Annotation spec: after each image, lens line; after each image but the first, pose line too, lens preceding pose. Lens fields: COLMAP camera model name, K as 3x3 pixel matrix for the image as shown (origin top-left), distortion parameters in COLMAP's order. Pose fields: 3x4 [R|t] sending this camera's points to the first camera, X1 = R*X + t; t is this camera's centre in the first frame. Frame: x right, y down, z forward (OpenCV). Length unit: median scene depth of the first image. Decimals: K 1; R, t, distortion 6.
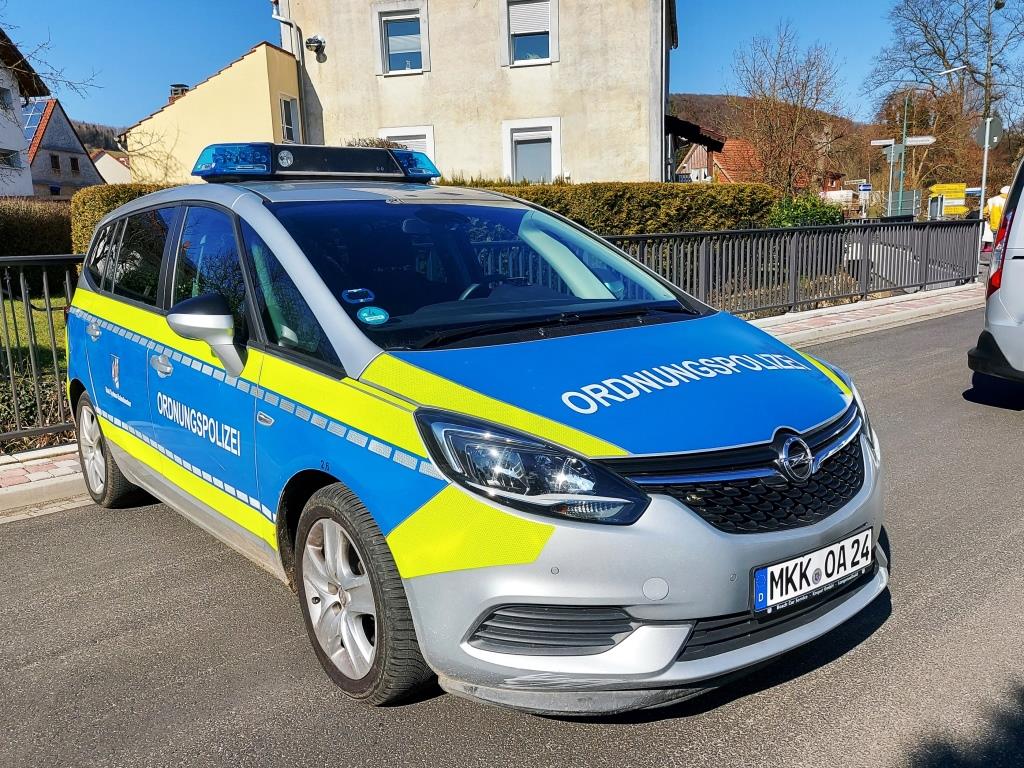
lens RADIAL K [[915.5, 0, 512.7], [0, 915.5, 428.0], [0, 0, 1]] dist [0.067994, -0.091863]
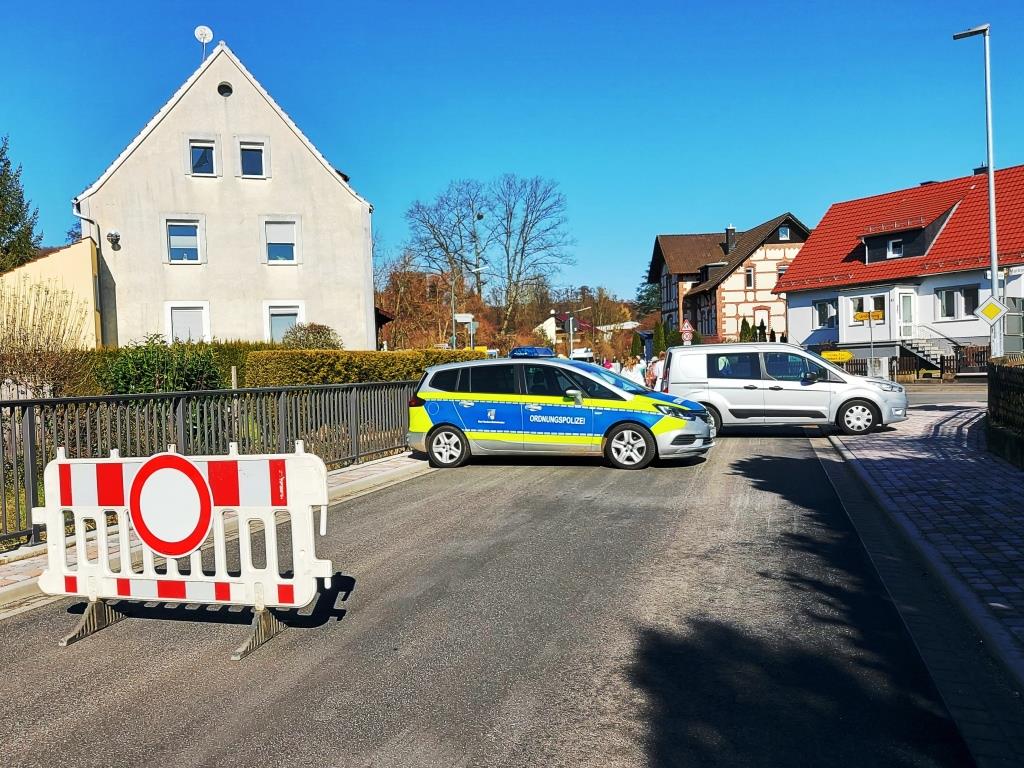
lens RADIAL K [[915.5, 0, 512.7], [0, 915.5, 428.0], [0, 0, 1]] dist [0.067994, -0.091863]
pose [[0.860032, -0.026029, 0.509575, -0.404066], [0.107012, 0.985688, -0.130260, 0.082995], [-0.498891, 0.166558, 0.850509, -0.353658]]
